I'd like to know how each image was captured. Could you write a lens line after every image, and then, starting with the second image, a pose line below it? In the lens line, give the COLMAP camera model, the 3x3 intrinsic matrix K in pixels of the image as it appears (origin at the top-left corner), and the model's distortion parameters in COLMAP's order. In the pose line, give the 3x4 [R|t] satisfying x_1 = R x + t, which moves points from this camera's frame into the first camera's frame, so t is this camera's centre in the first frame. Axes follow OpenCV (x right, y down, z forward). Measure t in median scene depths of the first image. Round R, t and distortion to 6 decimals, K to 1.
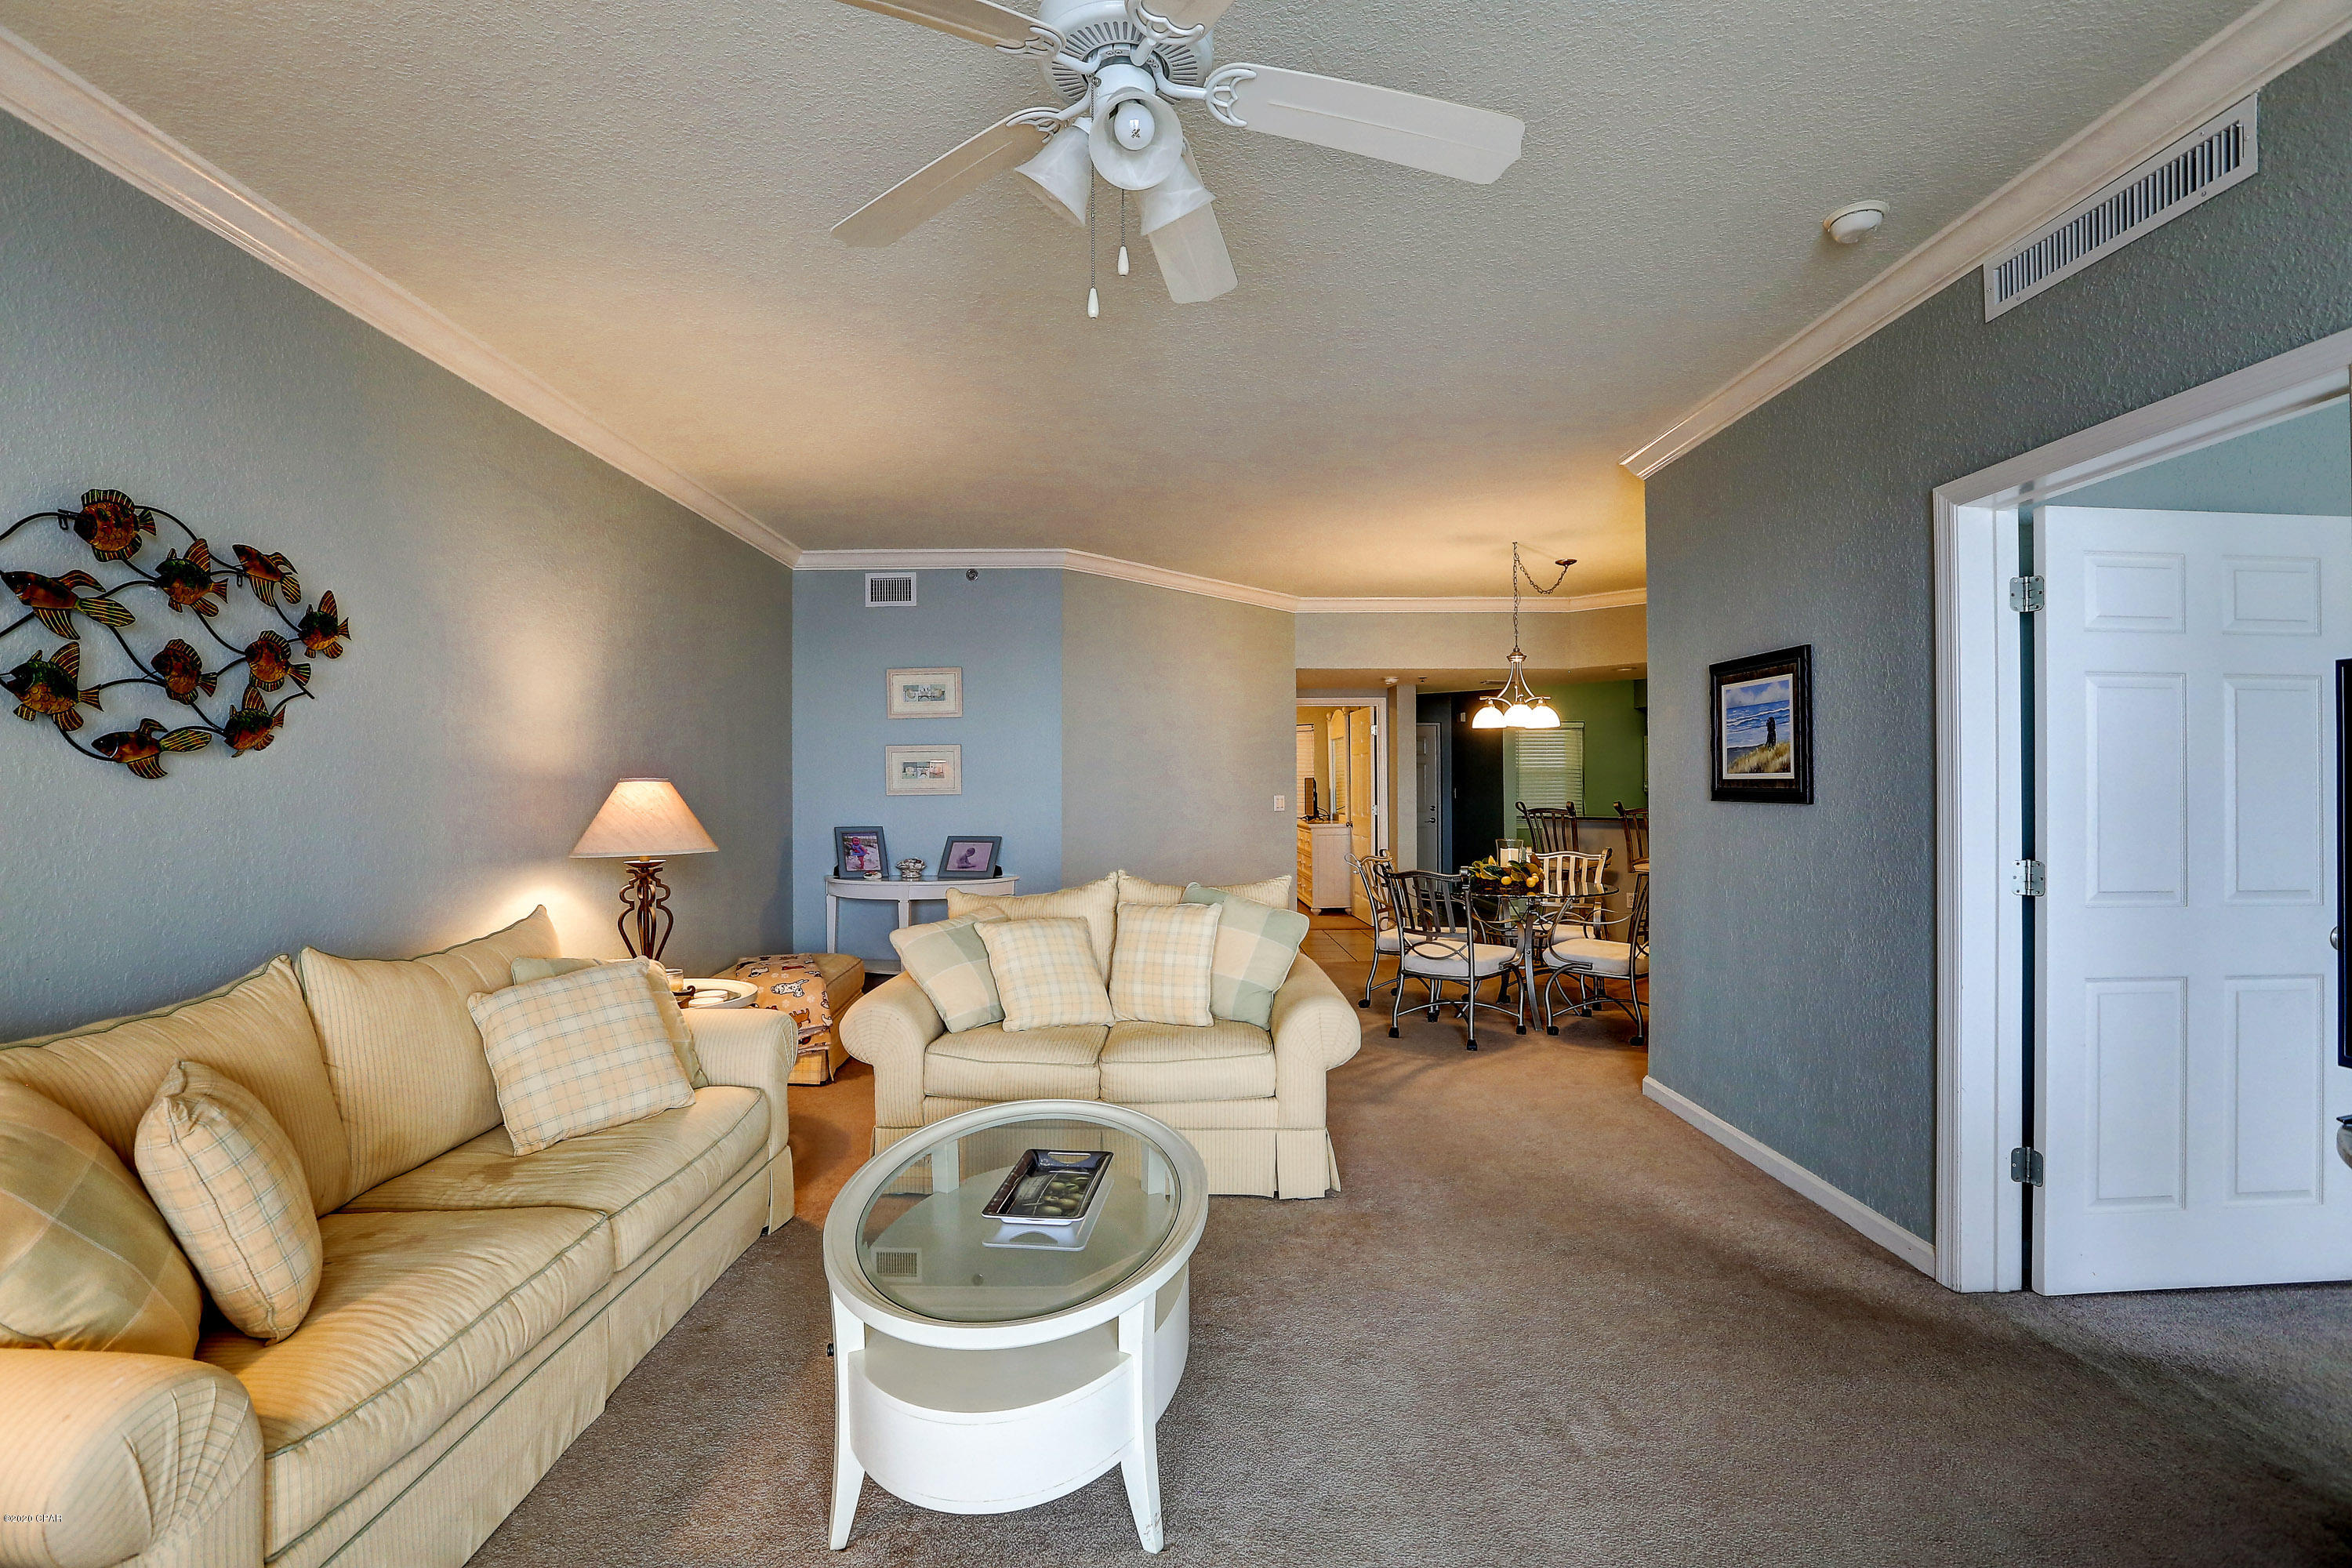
lens RADIAL K [[1093.3, 0, 1181.3], [0, 1093.3, 778.3], [0, 0, 1]] dist [-0.005613, -0.000013]
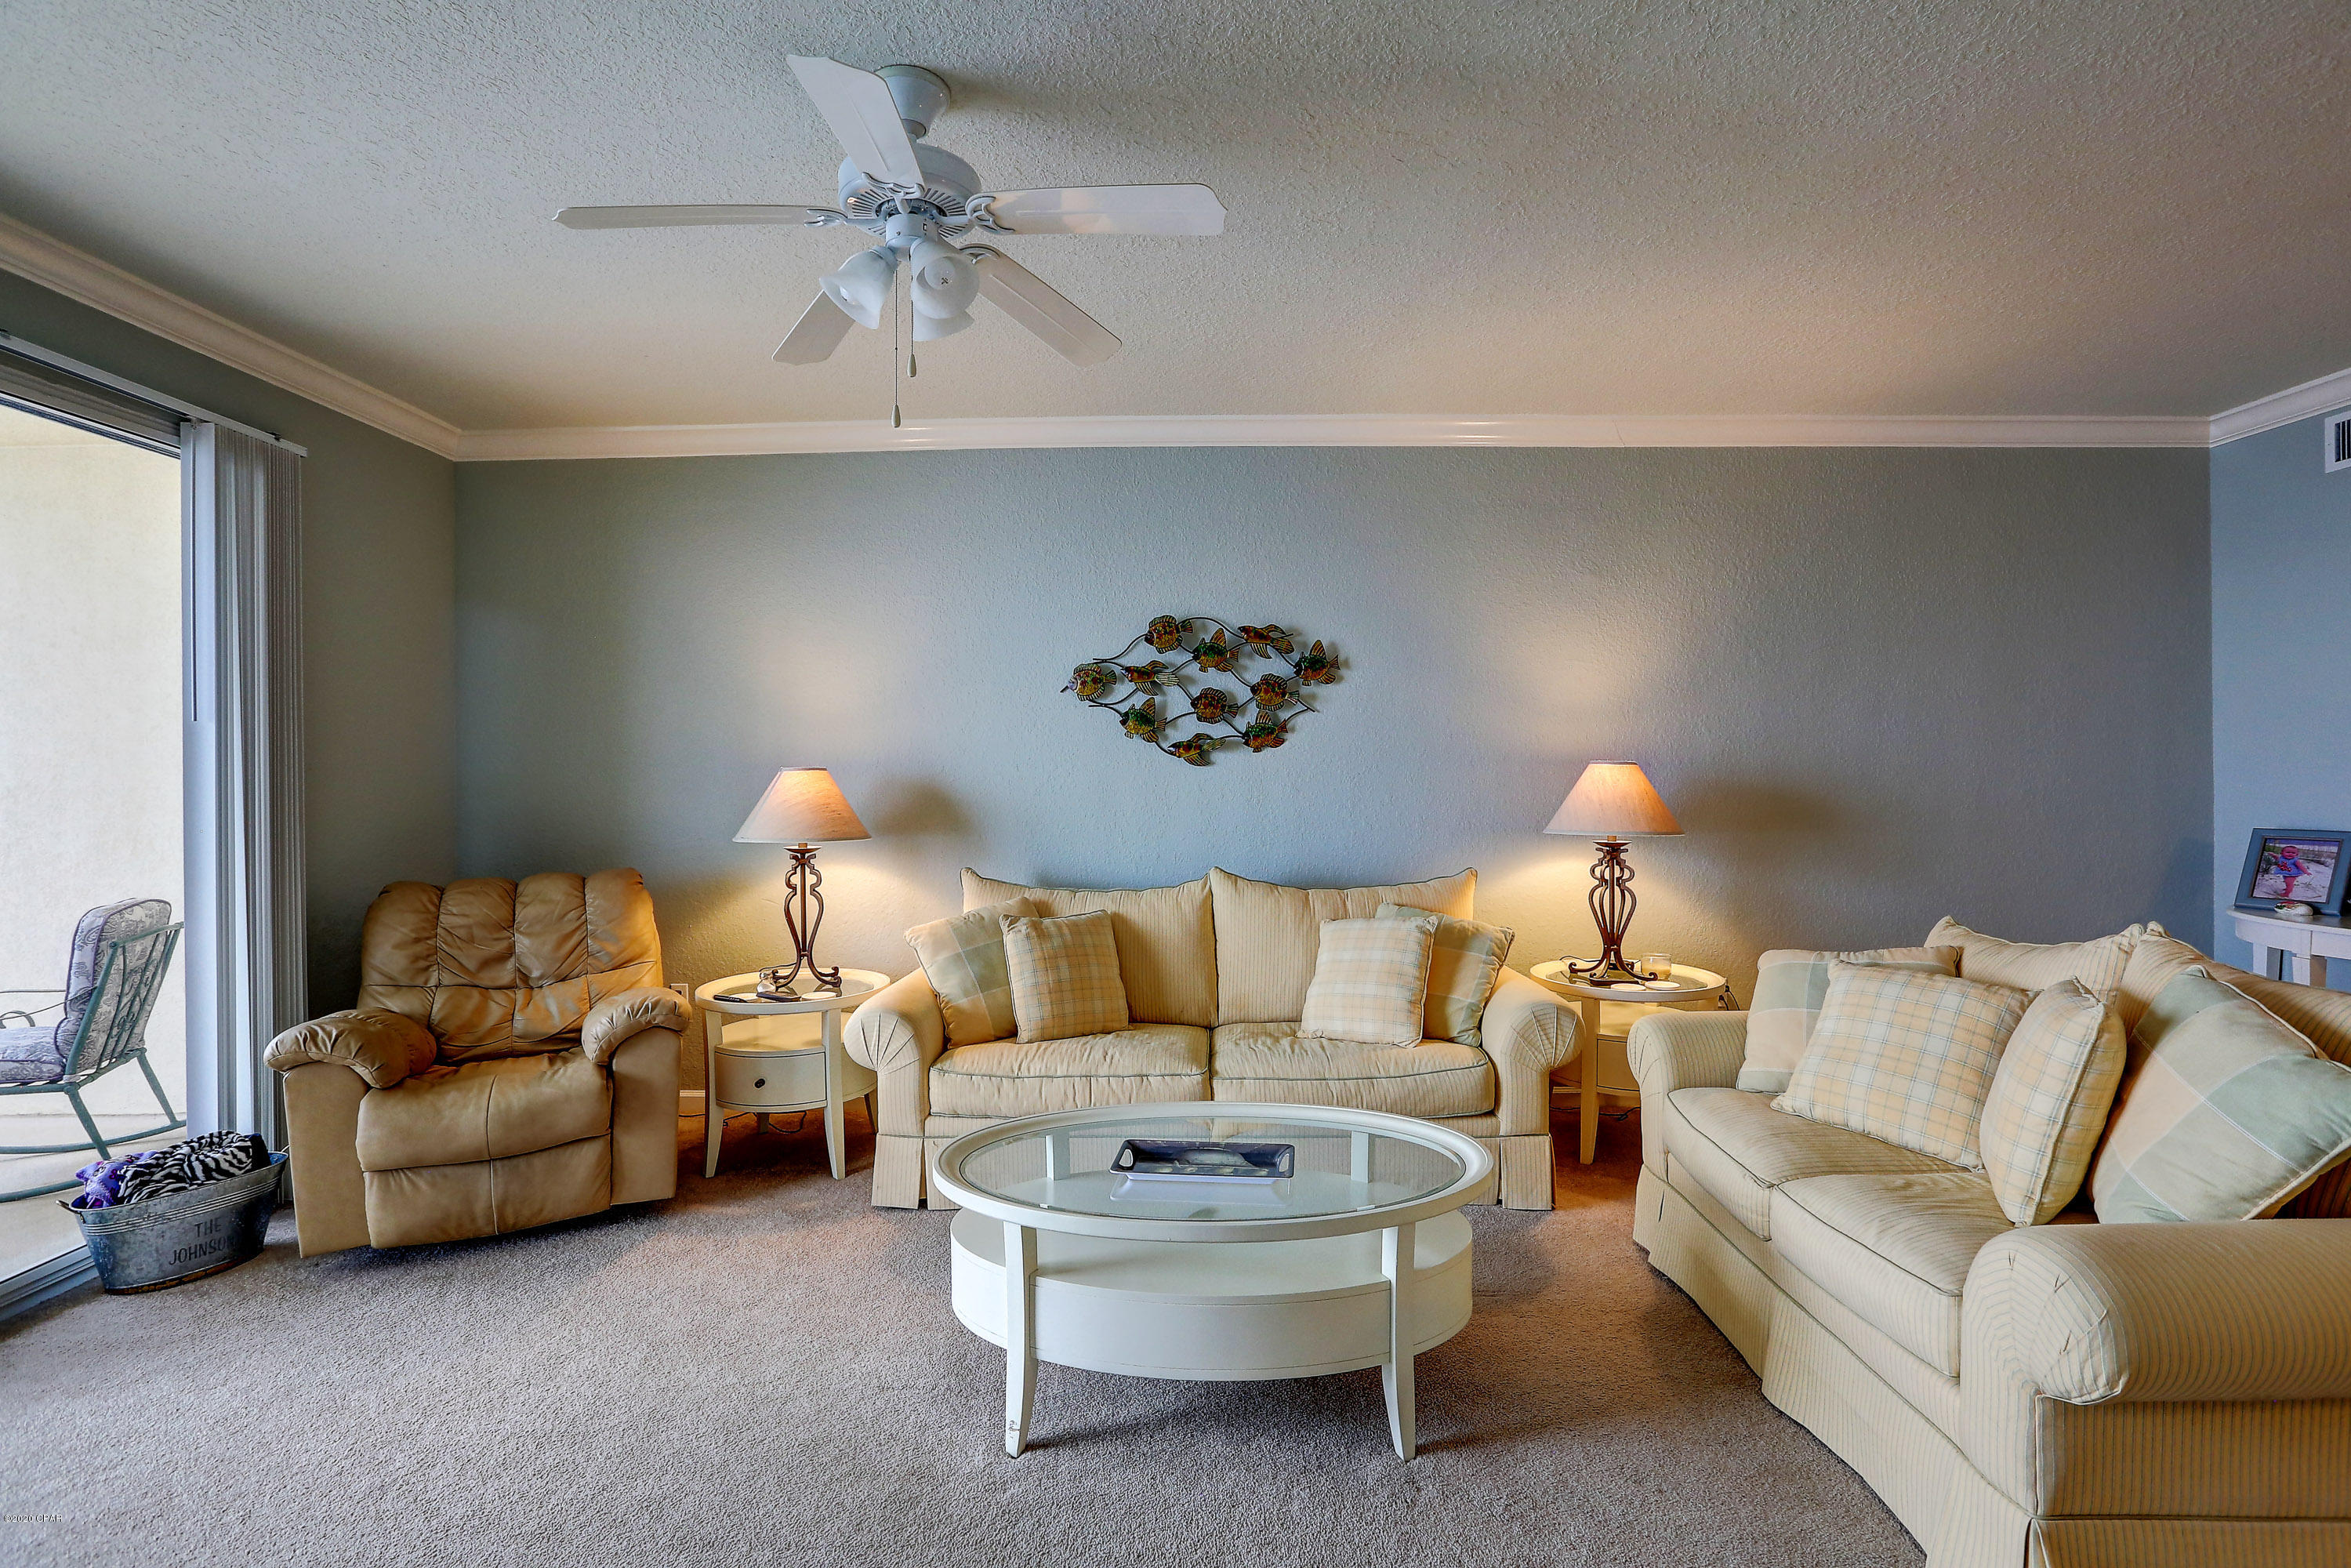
lens RADIAL K [[1092.9, 0, 1183.8], [0, 1092.9, 784.7], [0, 0, 1]] dist [-0.005613, -0.000013]
pose [[-0.003861, 0.020617, -0.999780, 0.844723], [0.011907, 0.999718, 0.020570, -0.005268], [0.999922, -0.011825, -0.004105, 0.925533]]
